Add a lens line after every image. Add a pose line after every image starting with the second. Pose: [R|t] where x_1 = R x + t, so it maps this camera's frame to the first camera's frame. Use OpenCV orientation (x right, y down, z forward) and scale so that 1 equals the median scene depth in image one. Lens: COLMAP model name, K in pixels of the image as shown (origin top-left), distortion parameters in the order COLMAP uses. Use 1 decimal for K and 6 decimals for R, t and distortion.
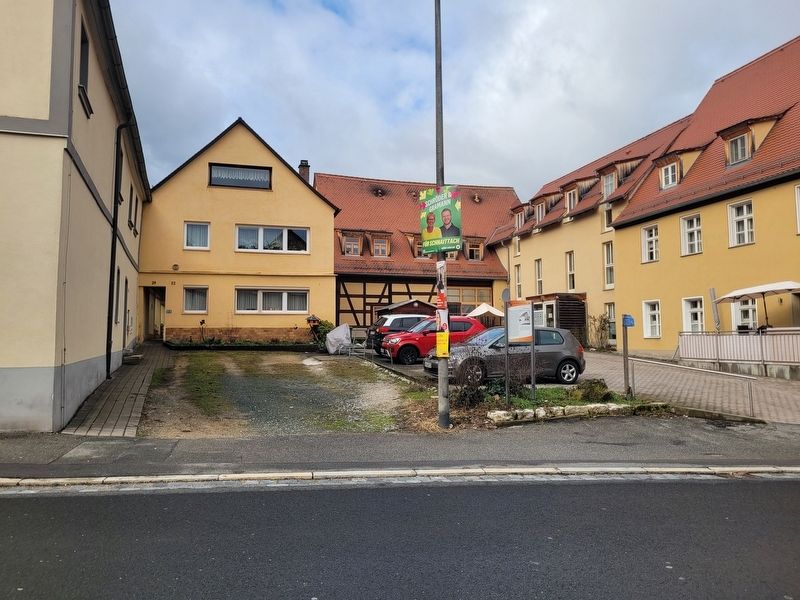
lens RADIAL K [[598.5, 0, 411.9], [0, 598.5, 284.5], [0, 0, 1]] dist [0.061342, -0.048172]
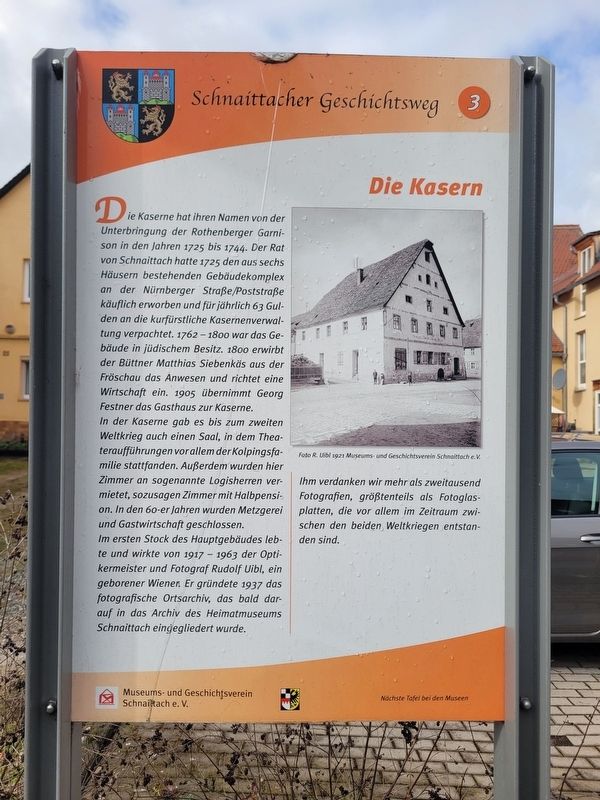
lens RADIAL K [[598.5, 0, 299.4], [0, 598.5, 426.3], [0, 0, 1]] dist [0.061342, -0.048172]
pose [[0.963706, 0.016318, -0.266467, 0.121169], [0.004070, 0.997116, 0.075783, 0.037203], [0.266935, -0.074117, 0.960860, 0.577115]]
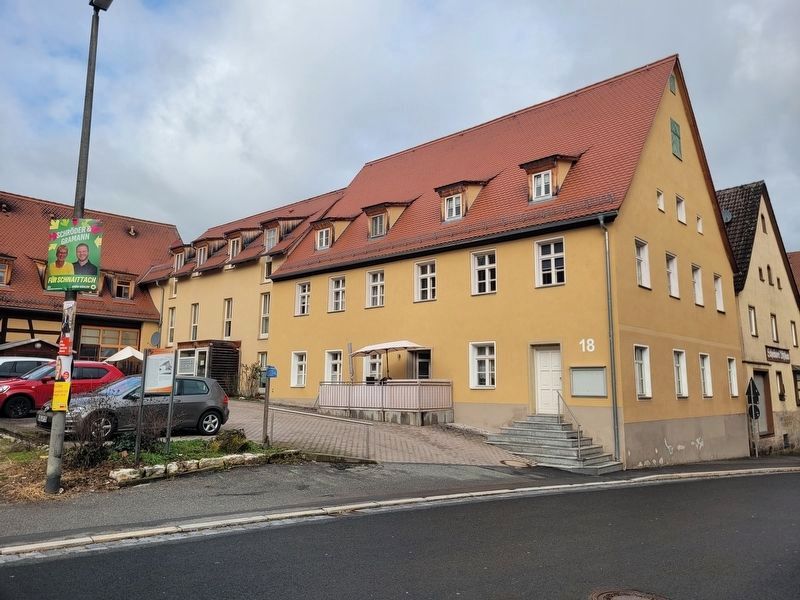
lens RADIAL K [[598.5, 0, 411.9], [0, 598.5, 284.5], [0, 0, 1]] dist [0.061342, -0.048172]
pose [[0.851368, 0.098861, 0.515170, 0.008133], [-0.059136, 0.993908, -0.093004, -0.005384], [-0.521226, 0.048716, 0.852027, -0.018814]]
